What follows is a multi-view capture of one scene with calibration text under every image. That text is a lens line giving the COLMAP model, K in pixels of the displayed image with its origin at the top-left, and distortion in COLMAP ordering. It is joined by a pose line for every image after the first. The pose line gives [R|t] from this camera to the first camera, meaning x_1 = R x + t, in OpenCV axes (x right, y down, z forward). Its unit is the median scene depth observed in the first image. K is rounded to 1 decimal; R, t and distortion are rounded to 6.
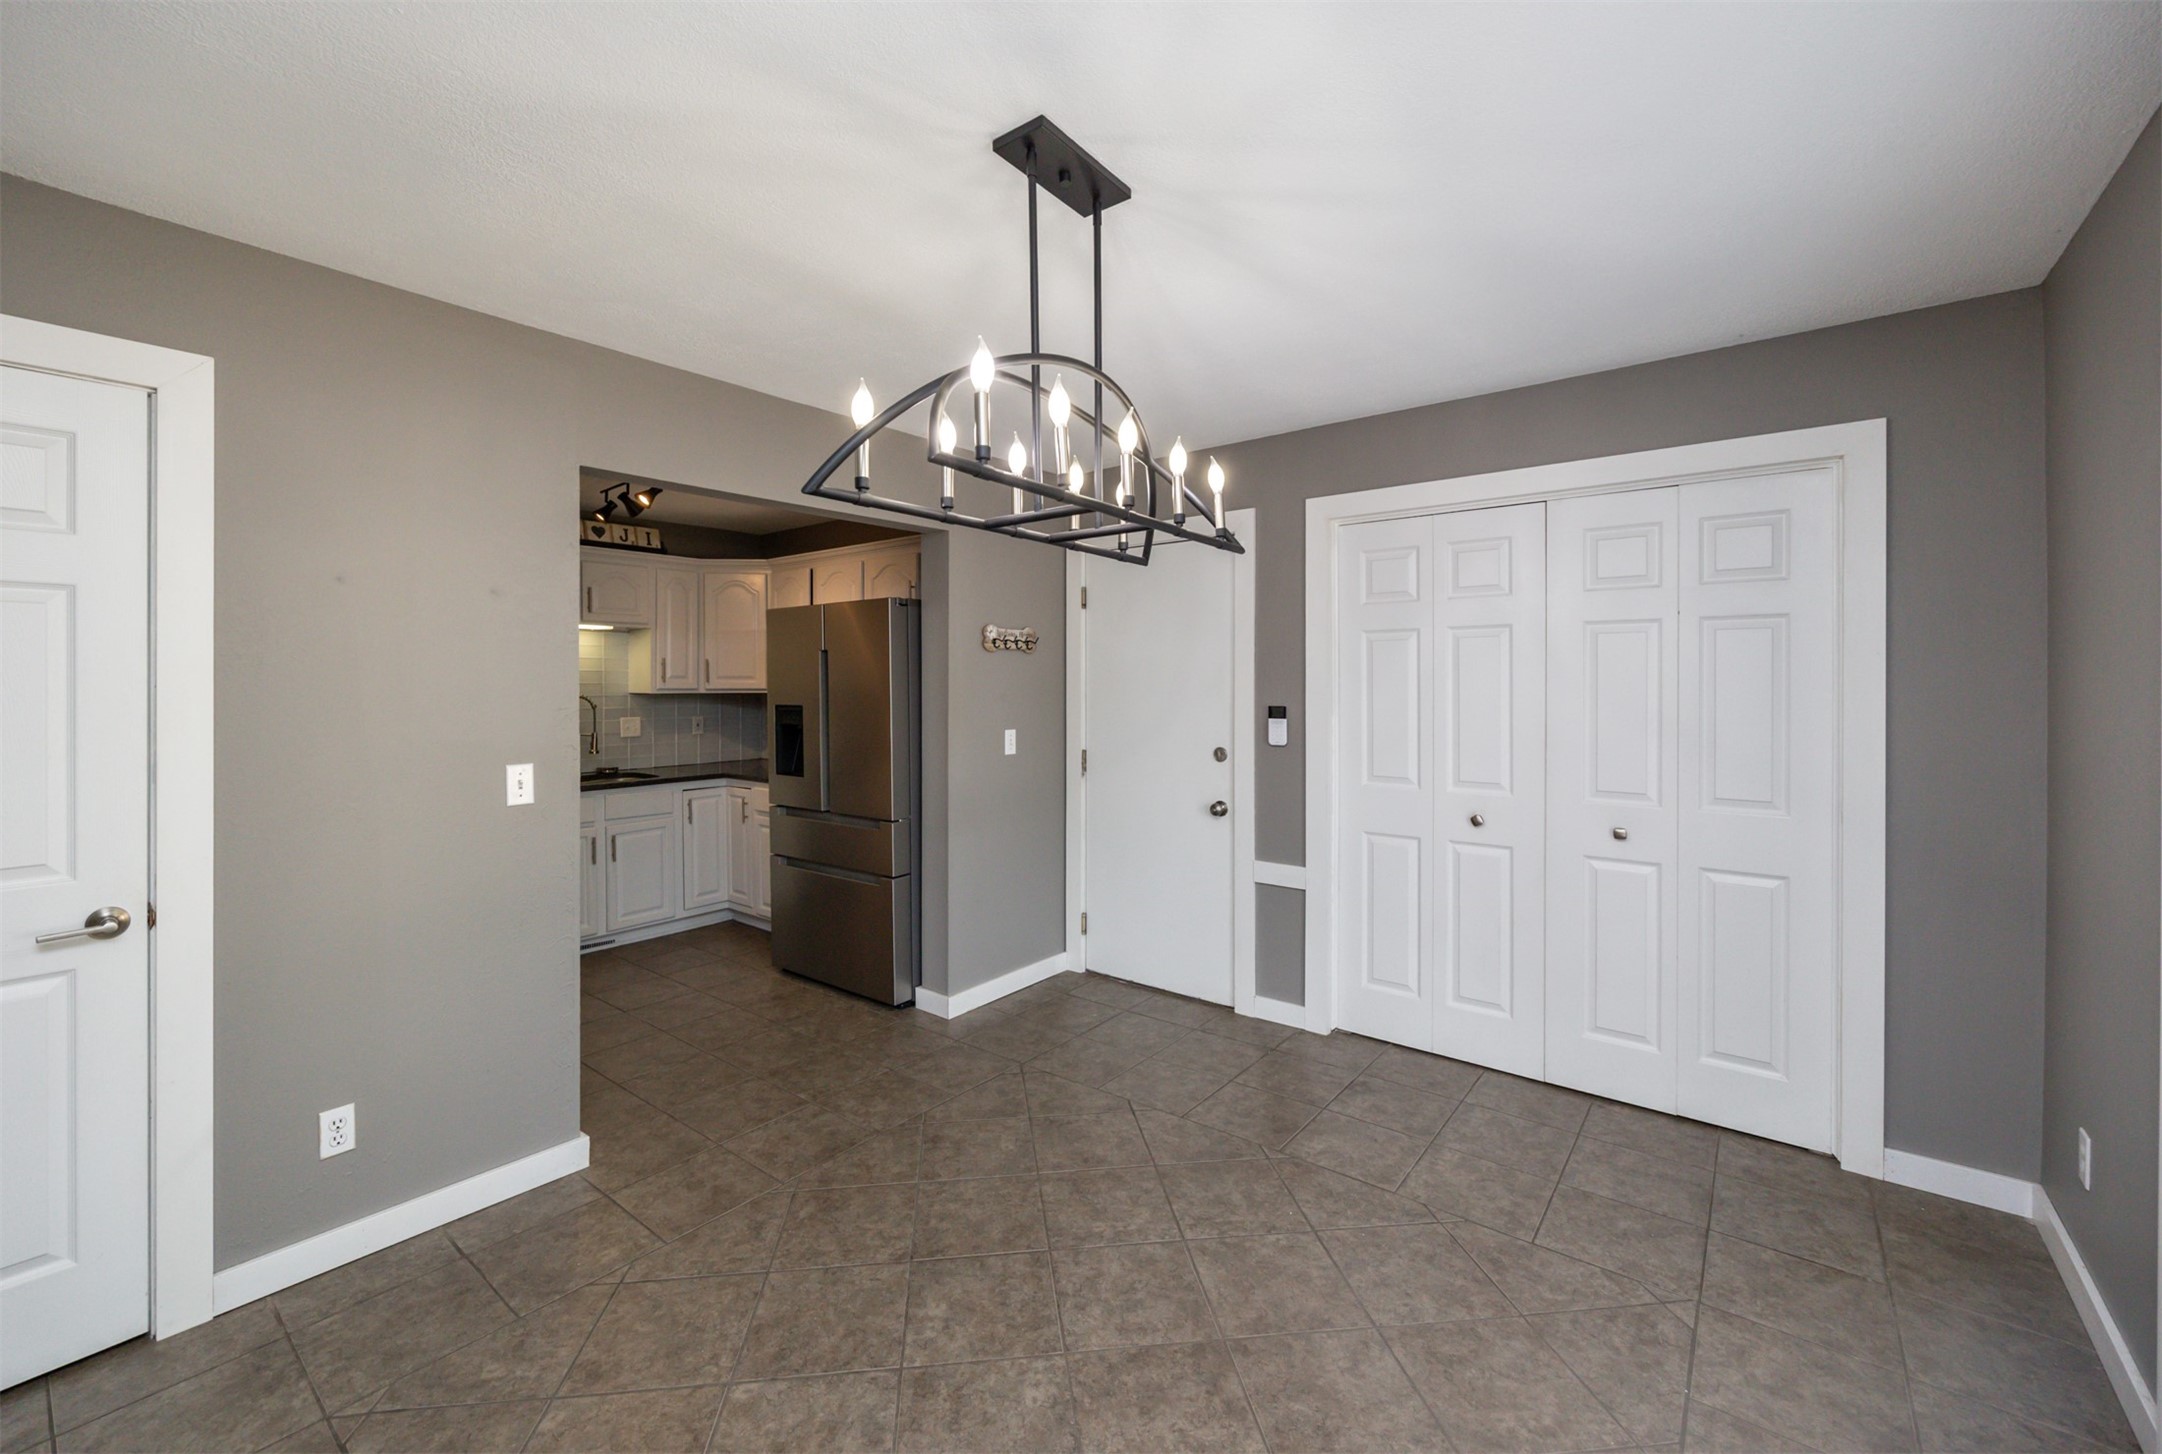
lens RADIAL K [[879.9, 0, 1081.7], [0, 879.9, 687.6], [0, 0, 1]] dist [-0.005628, 0.000148]
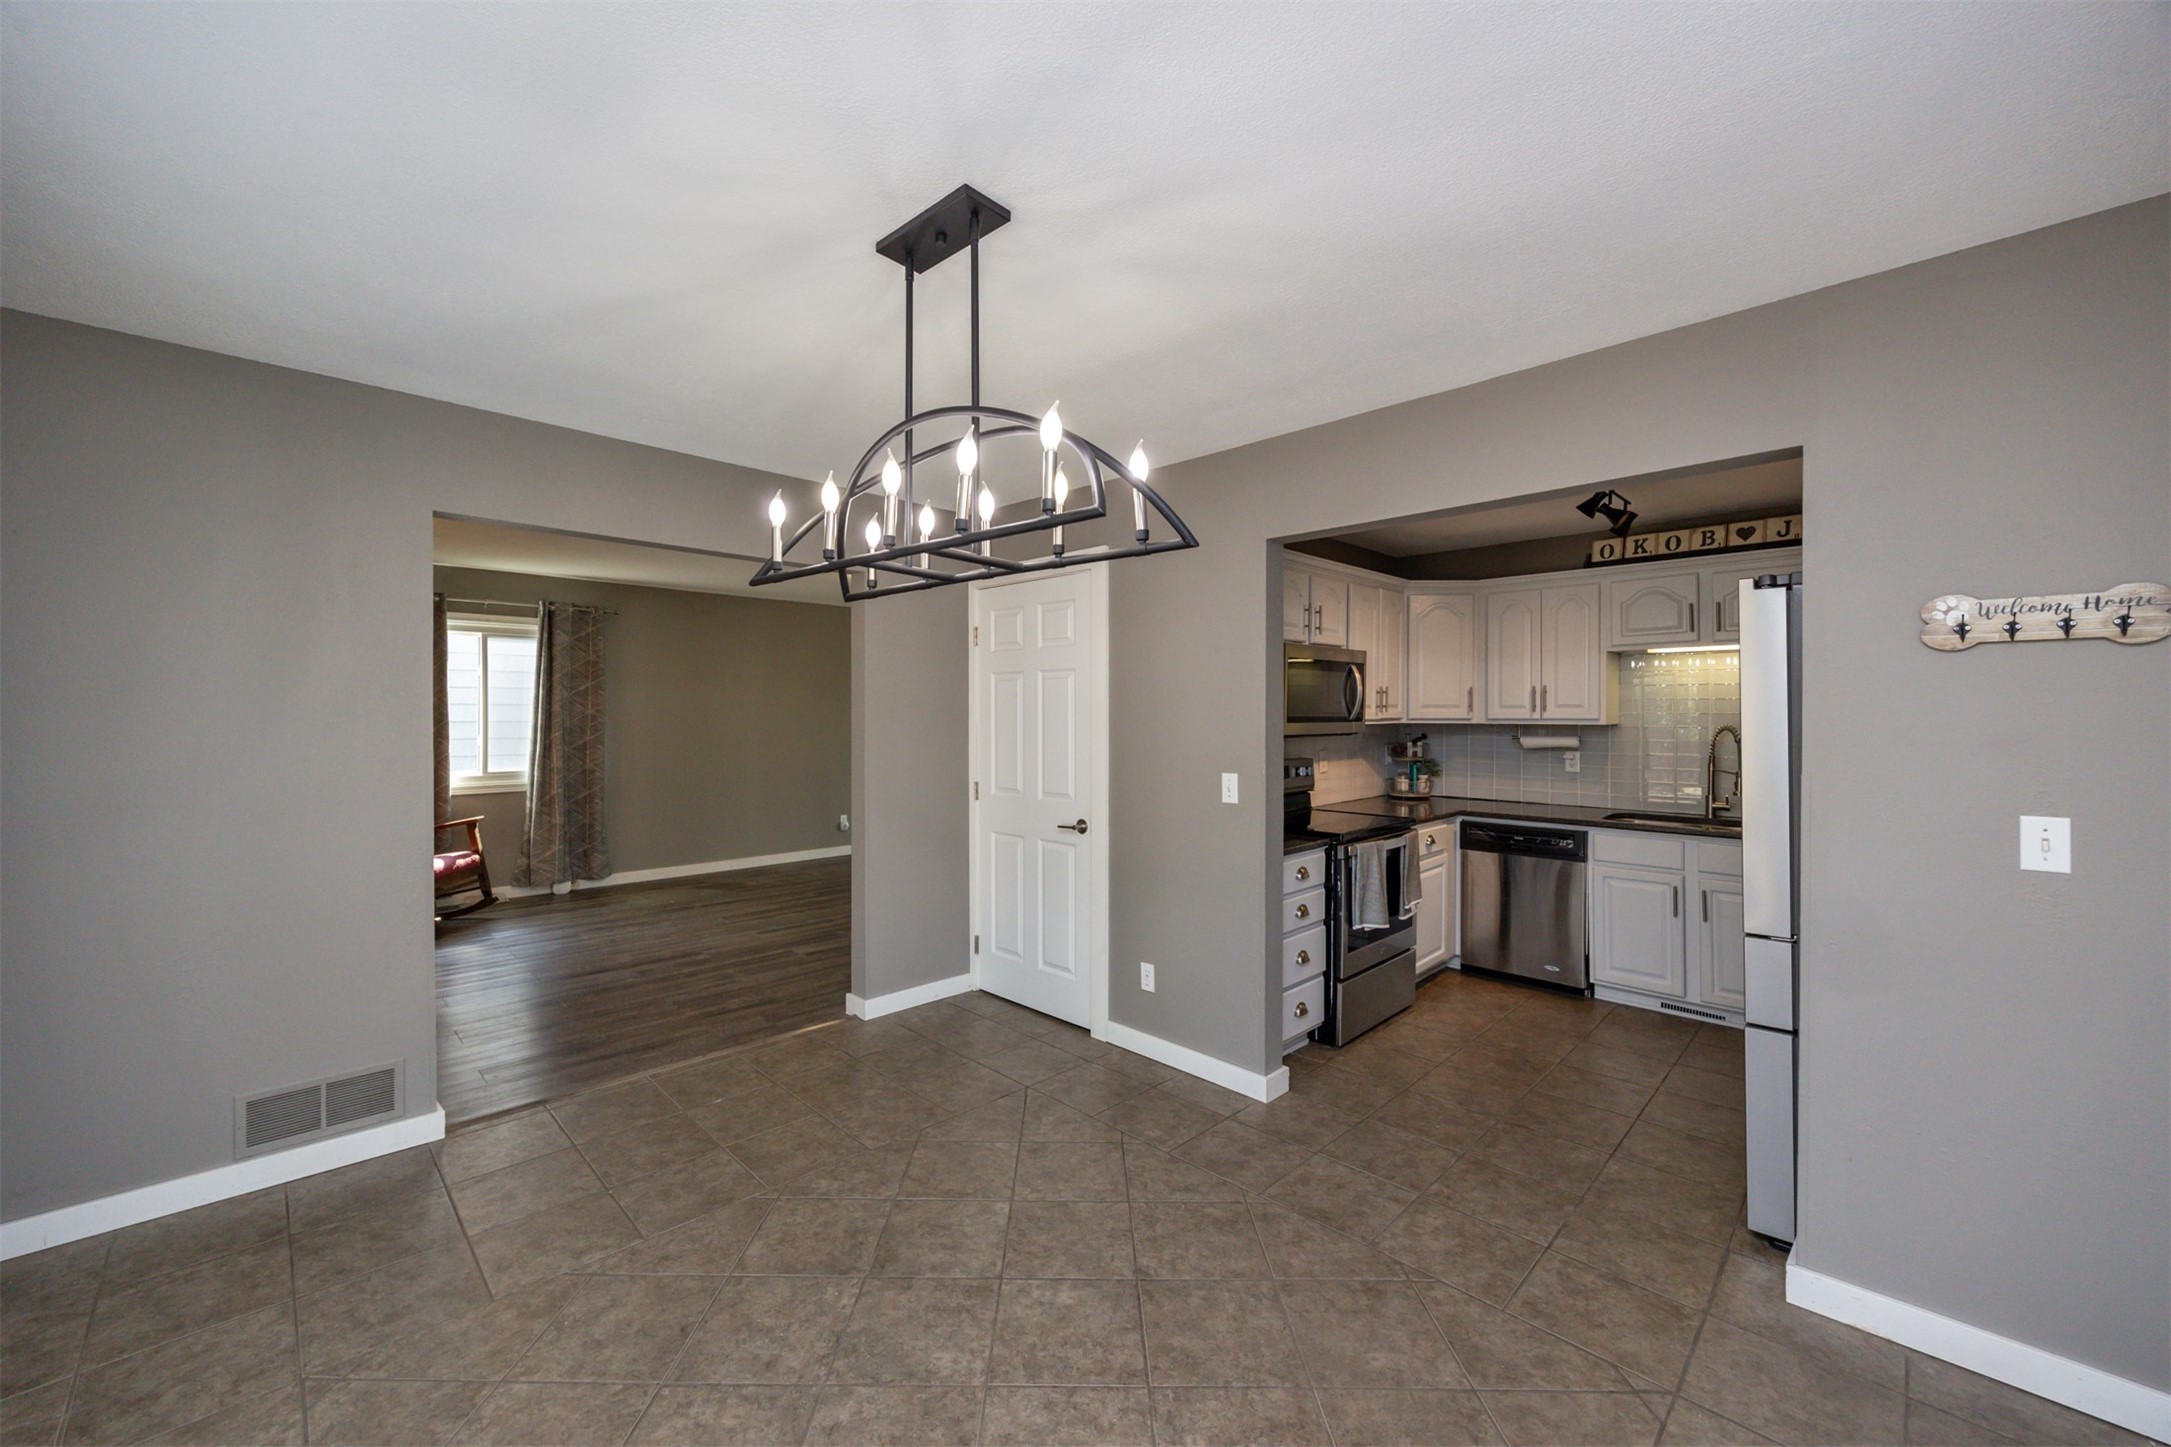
lens RADIAL K [[840.3, 0, 1048.8], [0, 840.3, 701.8], [0, 0, 1]] dist [0.001304, 0.000002]
pose [[-0.141661, -0.010258, -0.989862, 0.659730], [-0.001800, 0.999947, -0.010104, -0.010323], [0.989914, 0.000350, -0.141672, 0.853376]]
